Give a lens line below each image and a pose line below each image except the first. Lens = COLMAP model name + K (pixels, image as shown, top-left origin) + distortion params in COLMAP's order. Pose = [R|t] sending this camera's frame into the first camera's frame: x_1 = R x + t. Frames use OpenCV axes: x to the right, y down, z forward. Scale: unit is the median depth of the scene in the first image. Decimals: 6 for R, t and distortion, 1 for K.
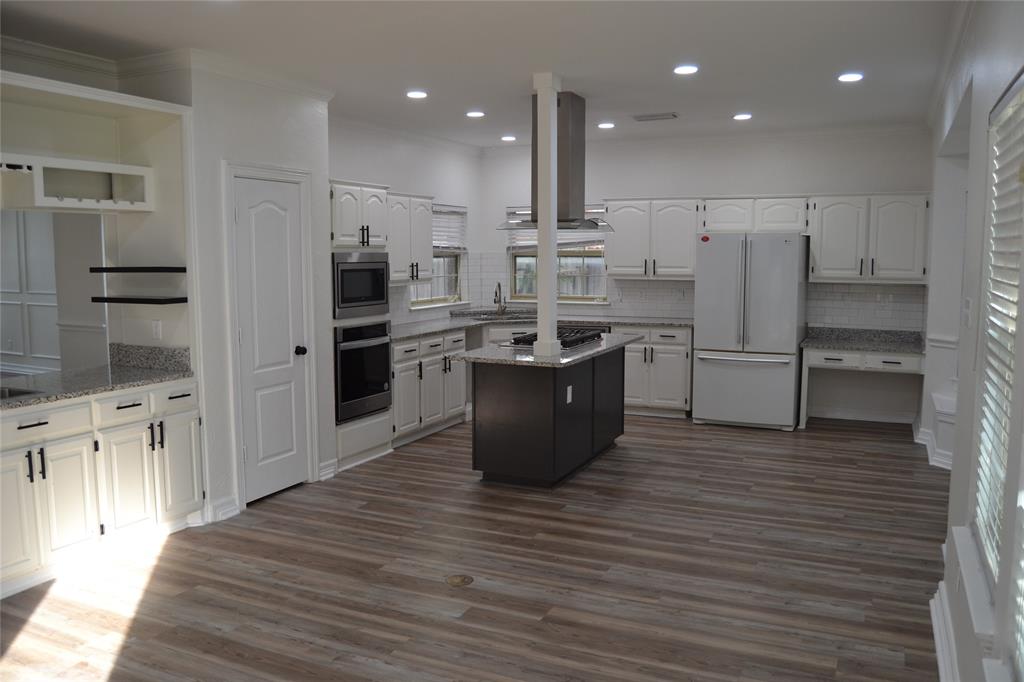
lens RADIAL K [[816.4, 0, 517.0], [0, 816.4, 341.2], [0, 0, 1]] dist [-0.100782, 0.049041]
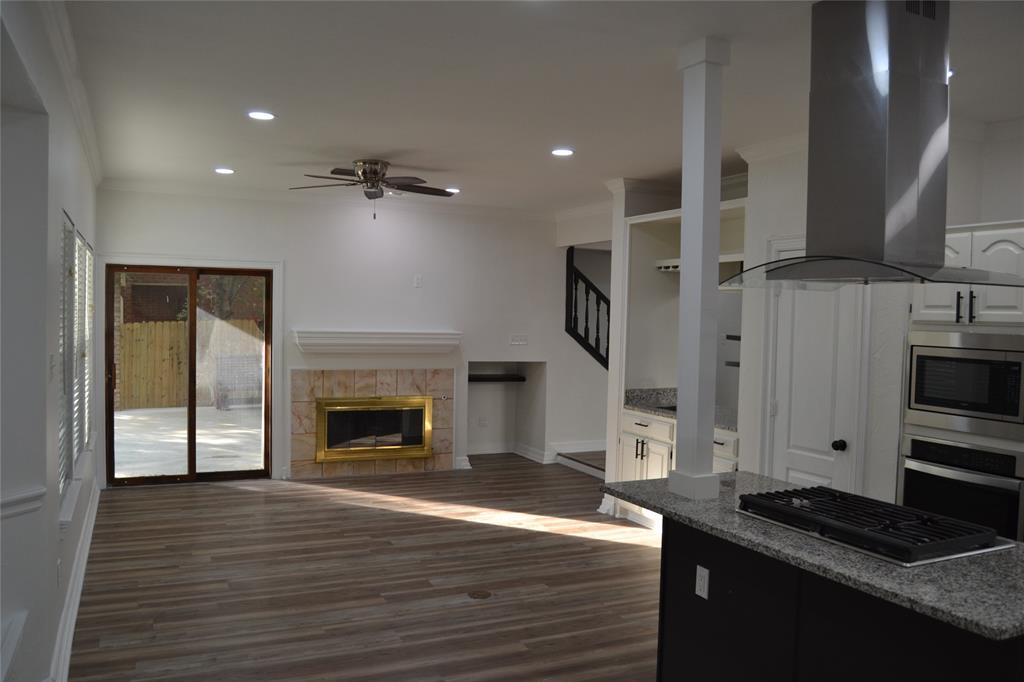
lens RADIAL K [[816.4, 0, 517.0], [0, 816.4, 341.2], [0, 0, 1]] dist [-0.100782, 0.049041]
pose [[-0.636394, 0.011819, -0.771274, 0.676525], [-0.107195, 0.988826, 0.103601, -0.168343], [0.763880, 0.148608, -0.628016, 1.459640]]
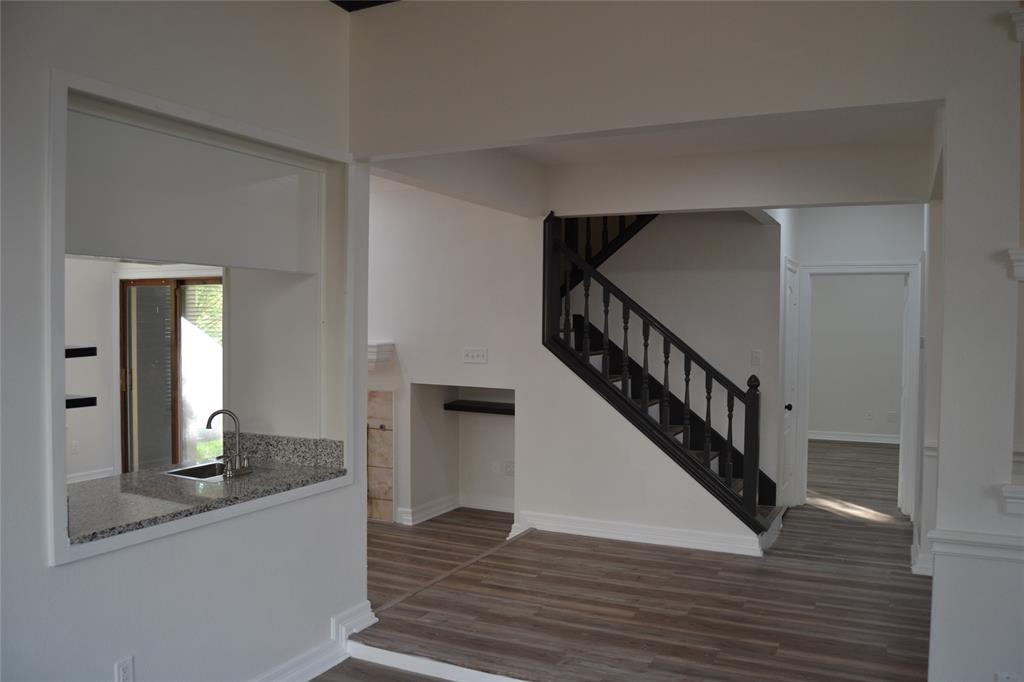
lens RADIAL K [[816.4, 0, 517.0], [0, 816.4, 341.2], [0, 0, 1]] dist [-0.100782, 0.049041]
pose [[-0.999783, -0.010577, 0.017944, -0.863669], [-0.008067, 0.990868, 0.134591, -0.178915], [-0.019204, 0.134417, -0.990739, 1.584982]]
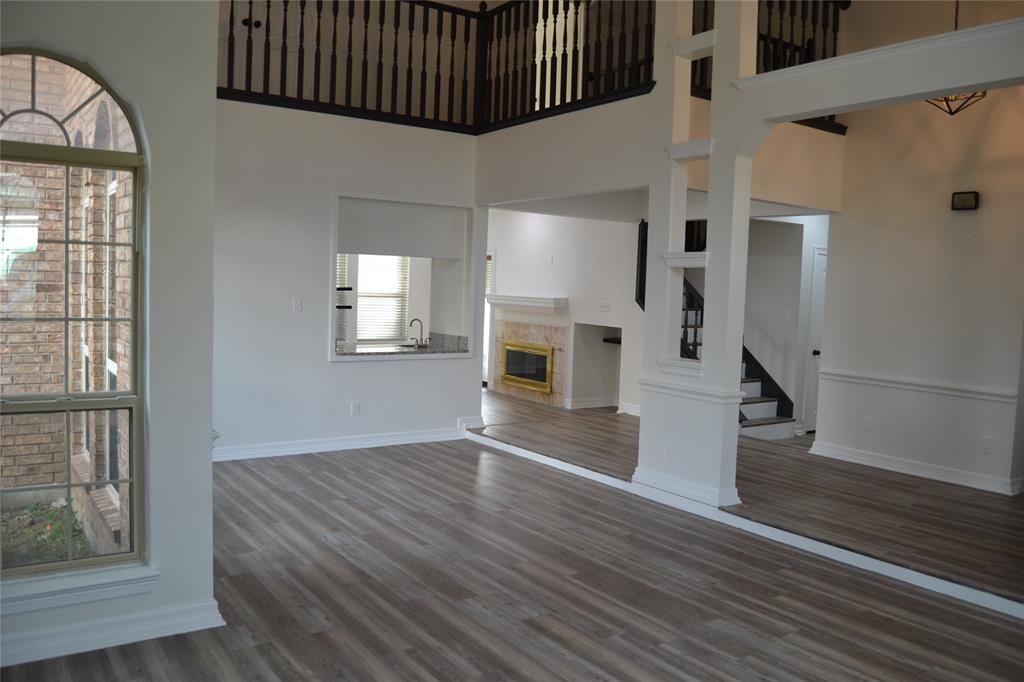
lens RADIAL K [[816.4, 0, 517.0], [0, 816.4, 341.2], [0, 0, 1]] dist [-0.100782, 0.049041]
pose [[-0.865318, -0.068083, 0.496578, -1.648269], [0.018542, 0.985705, 0.167455, -0.253596], [-0.500880, 0.154109, -0.851686, 2.250165]]
